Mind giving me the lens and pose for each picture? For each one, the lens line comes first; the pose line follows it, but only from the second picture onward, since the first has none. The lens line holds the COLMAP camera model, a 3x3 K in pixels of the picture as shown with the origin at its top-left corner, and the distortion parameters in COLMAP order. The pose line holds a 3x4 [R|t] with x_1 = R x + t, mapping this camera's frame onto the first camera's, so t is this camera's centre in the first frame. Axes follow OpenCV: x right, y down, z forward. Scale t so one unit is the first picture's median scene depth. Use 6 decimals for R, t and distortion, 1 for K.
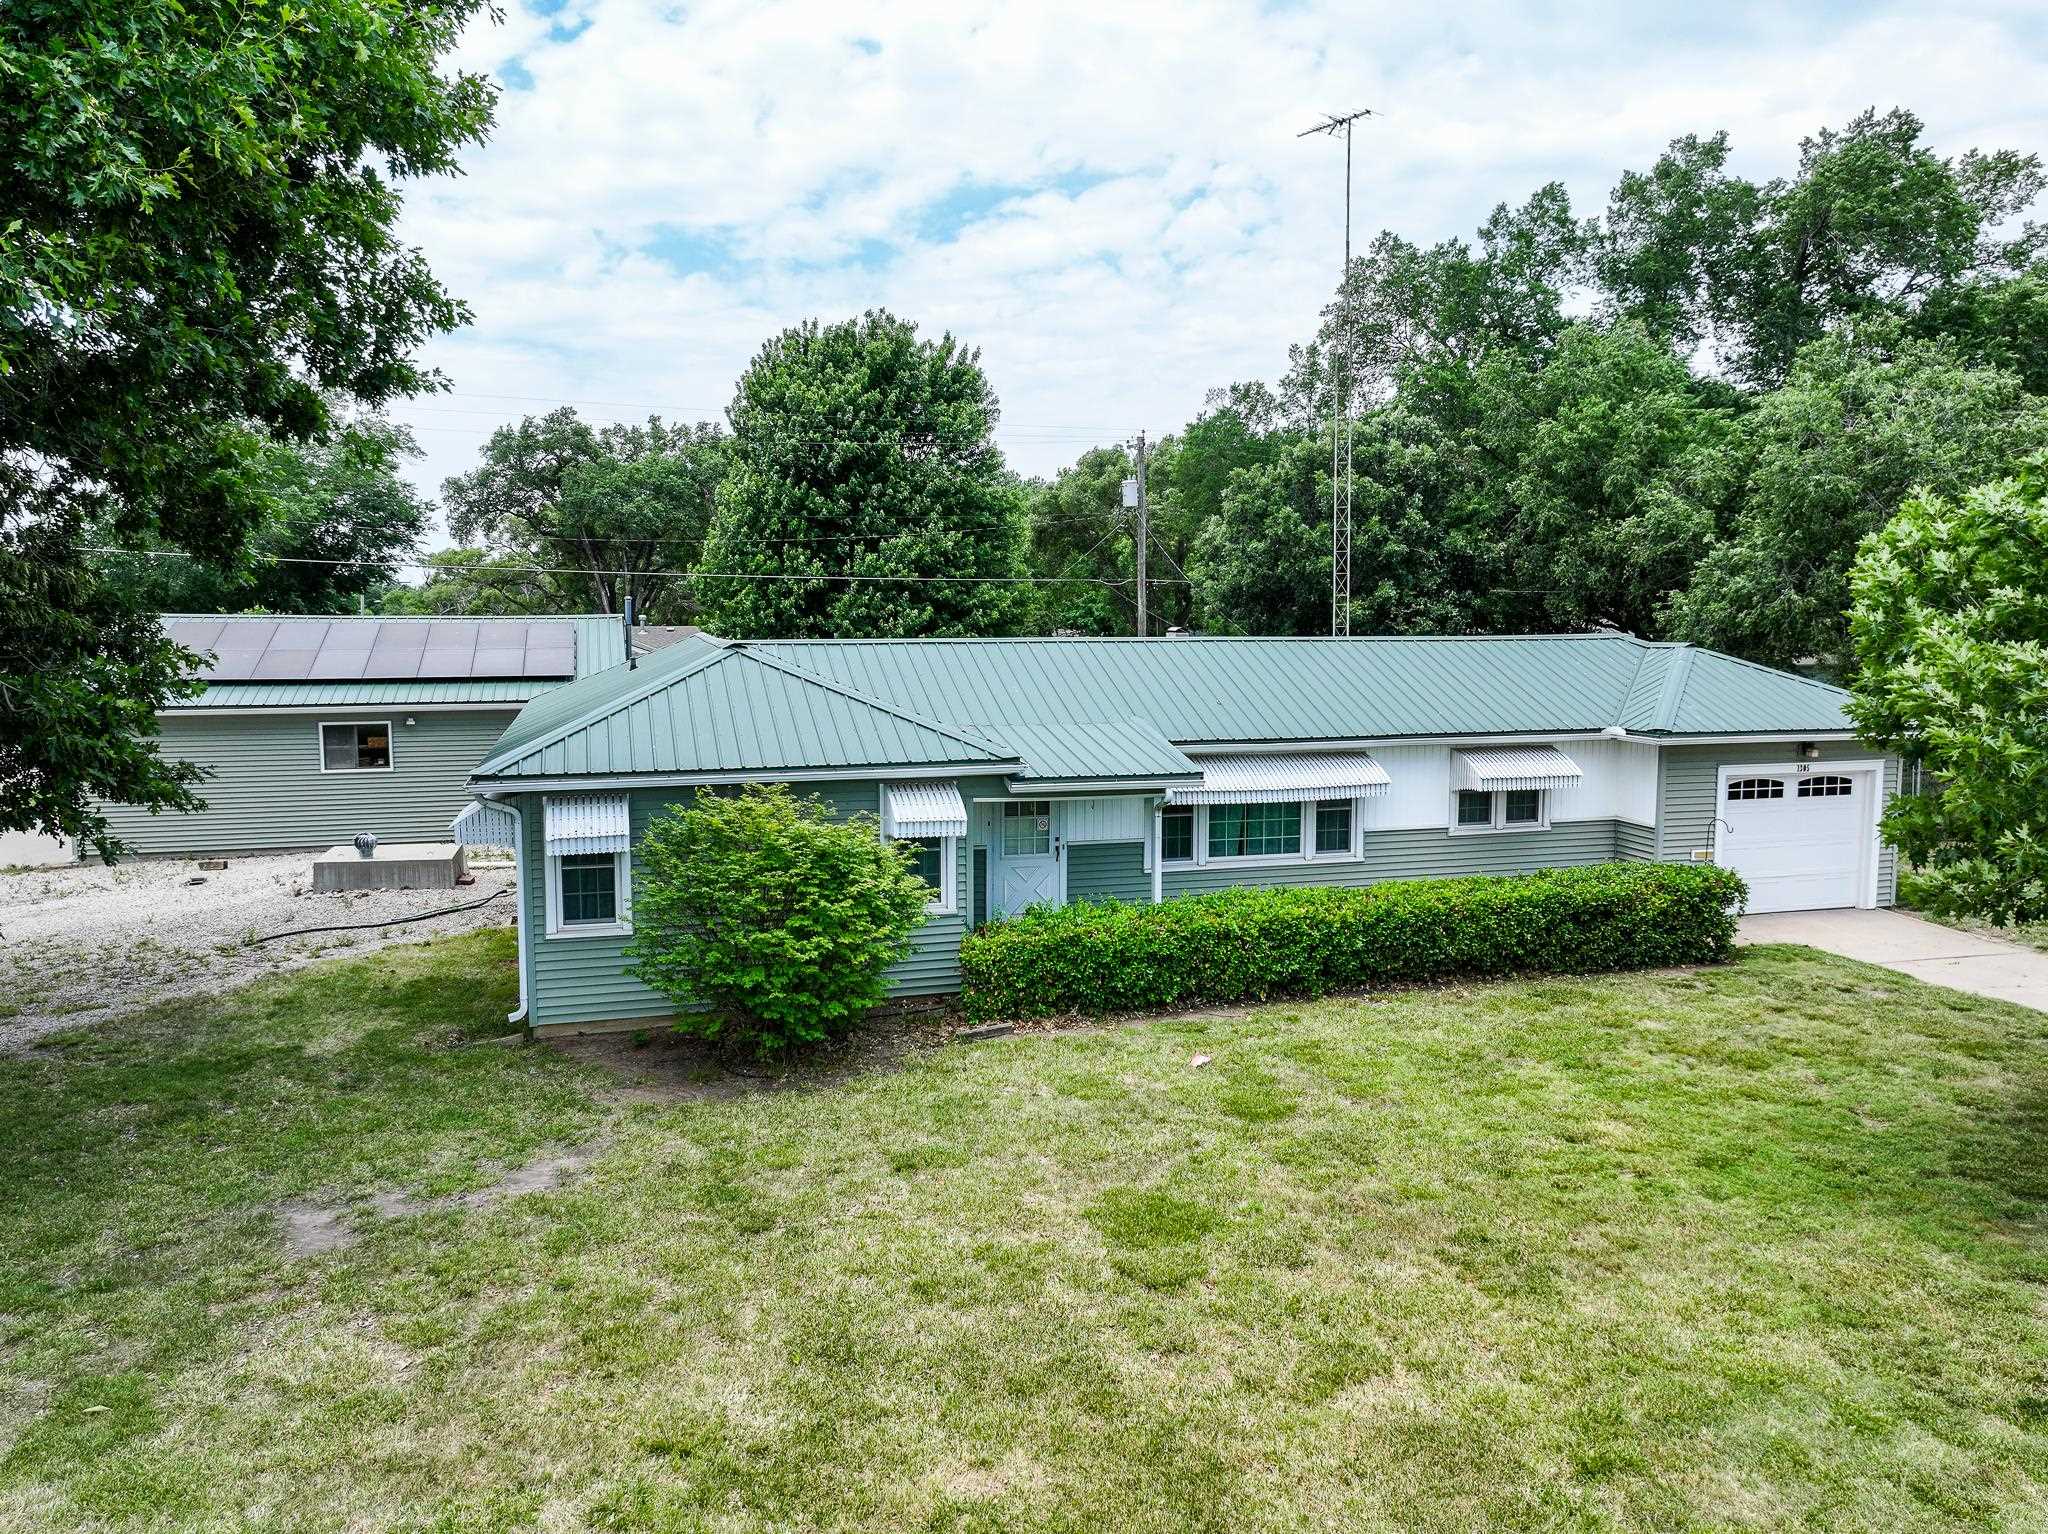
lens RADIAL K [[1431.0, 0, 1035.9], [0, 1431.0, 761.4], [0, 0, 1]] dist [0.004120, 0.008856]
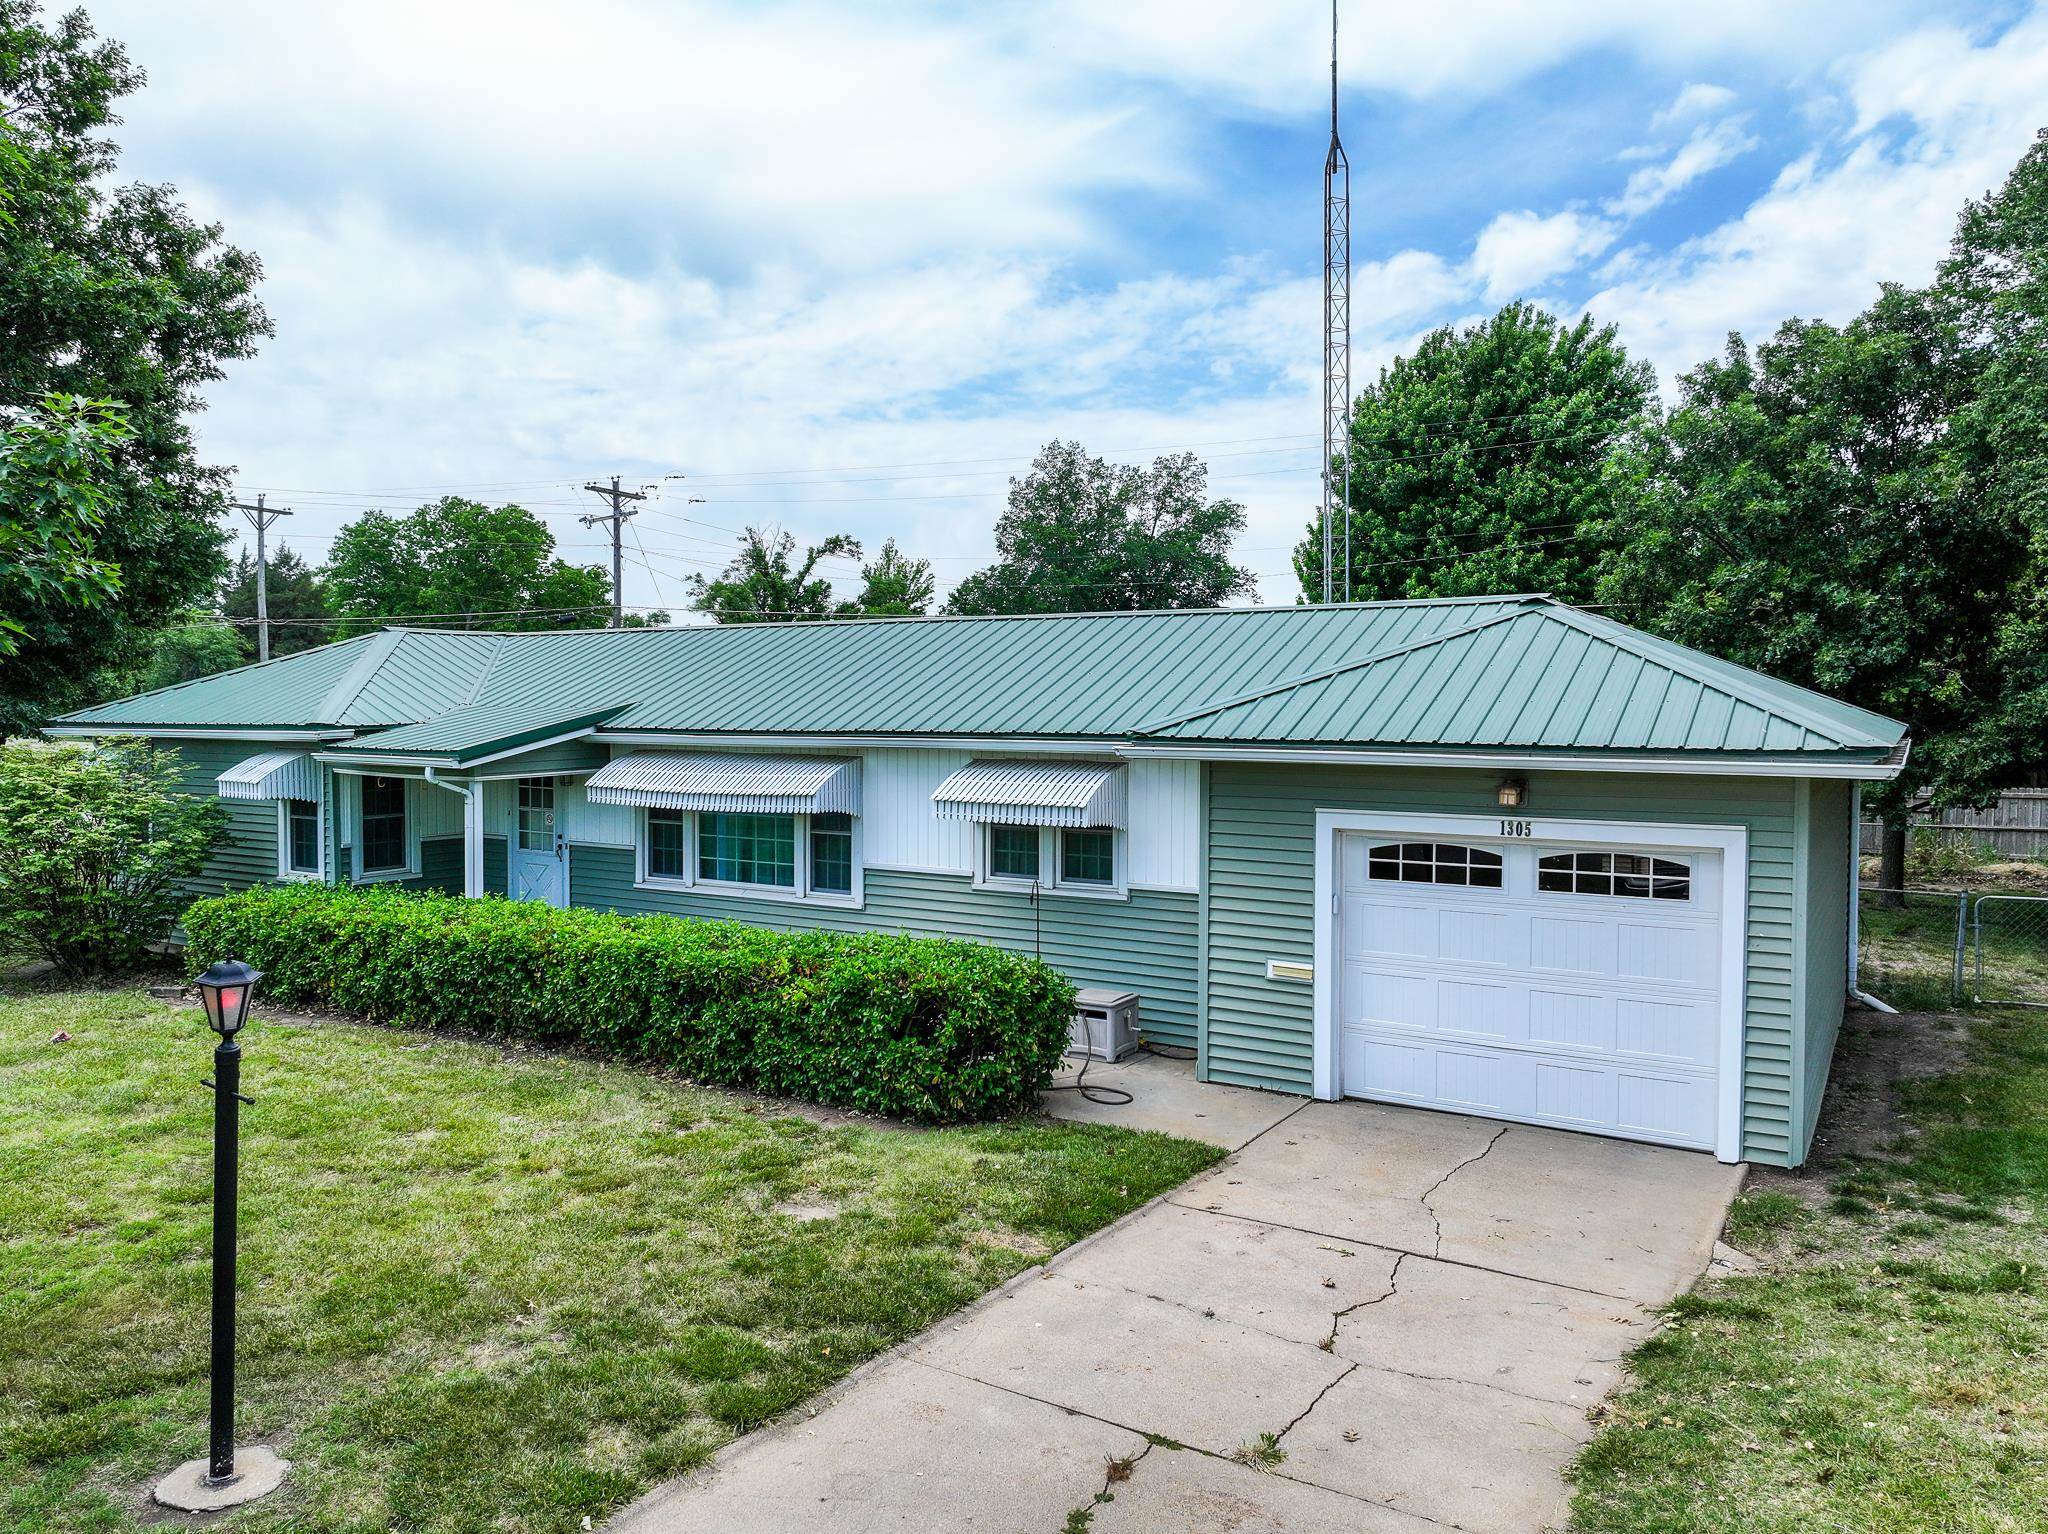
lens RADIAL K [[1431.0, 0, 1035.9], [0, 1431.0, 761.4], [0, 0, 1]] dist [0.004120, 0.008856]
pose [[0.669676, 0.031184, -0.741999, 1.007398], [-0.078822, 0.996459, -0.029262, 0.011631], [0.738459, 0.078082, 0.669762, 0.705203]]
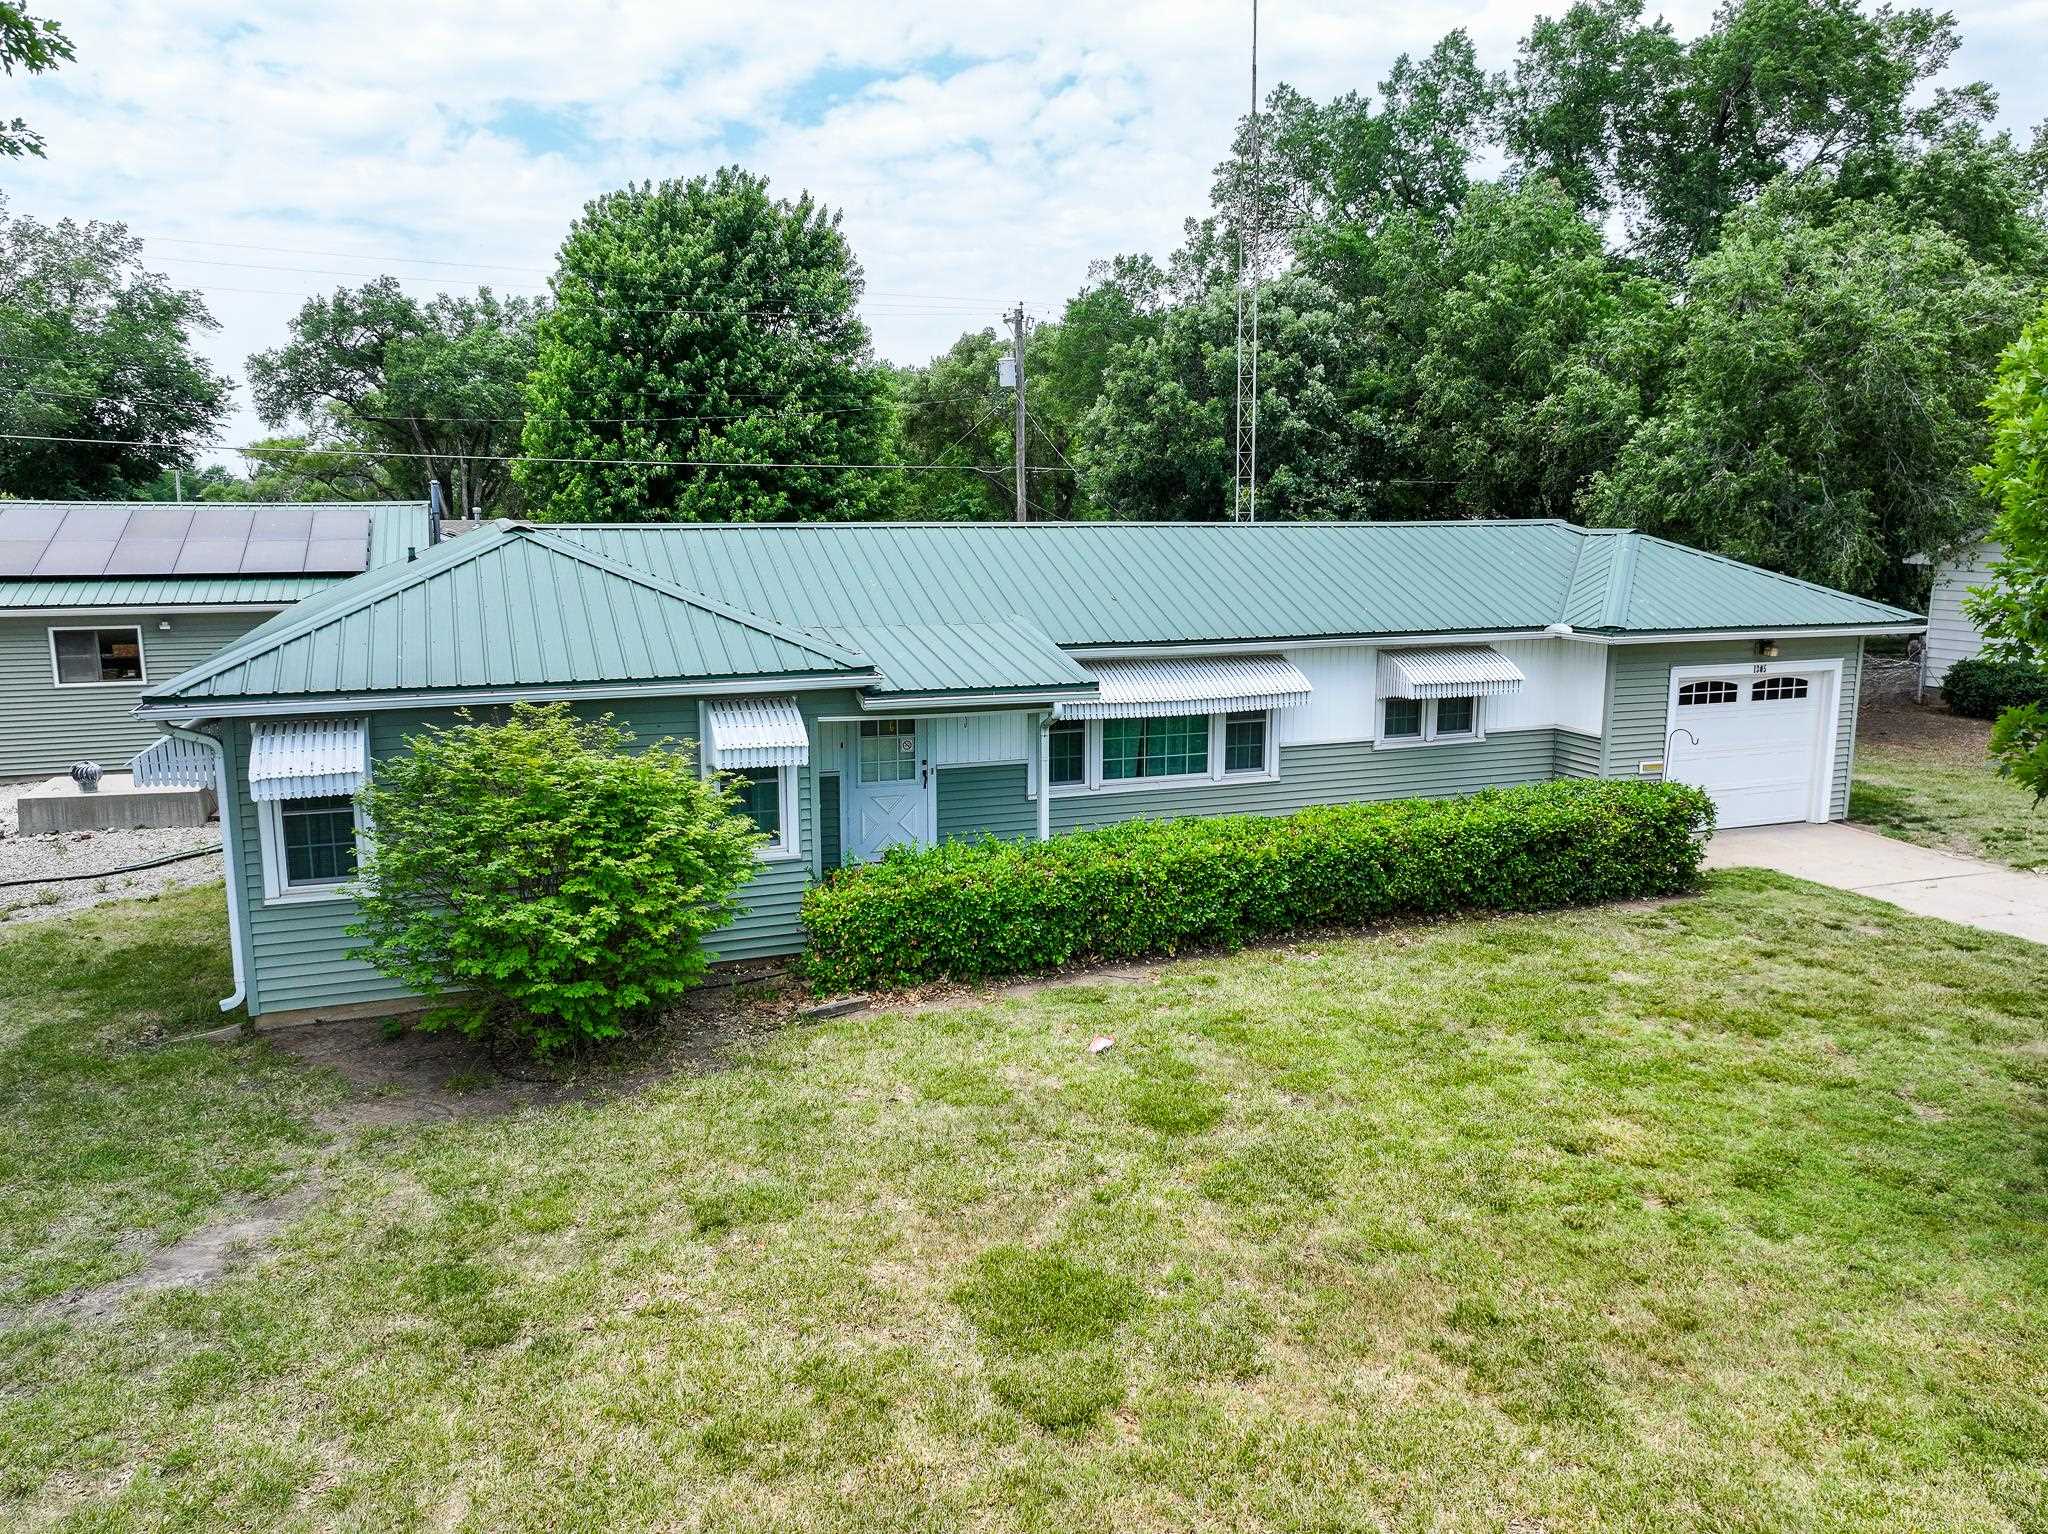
lens RADIAL K [[1428.7, 0, 1033.3], [0, 1428.7, 760.7], [0, 0, 1]] dist [0.020604, -0.022068]
pose [[0.996608, -0.013712, 0.081141, 0.011951], [0.008089, 0.997568, 0.069229, -0.004749], [-0.081893, -0.068338, 0.994295, 0.182264]]
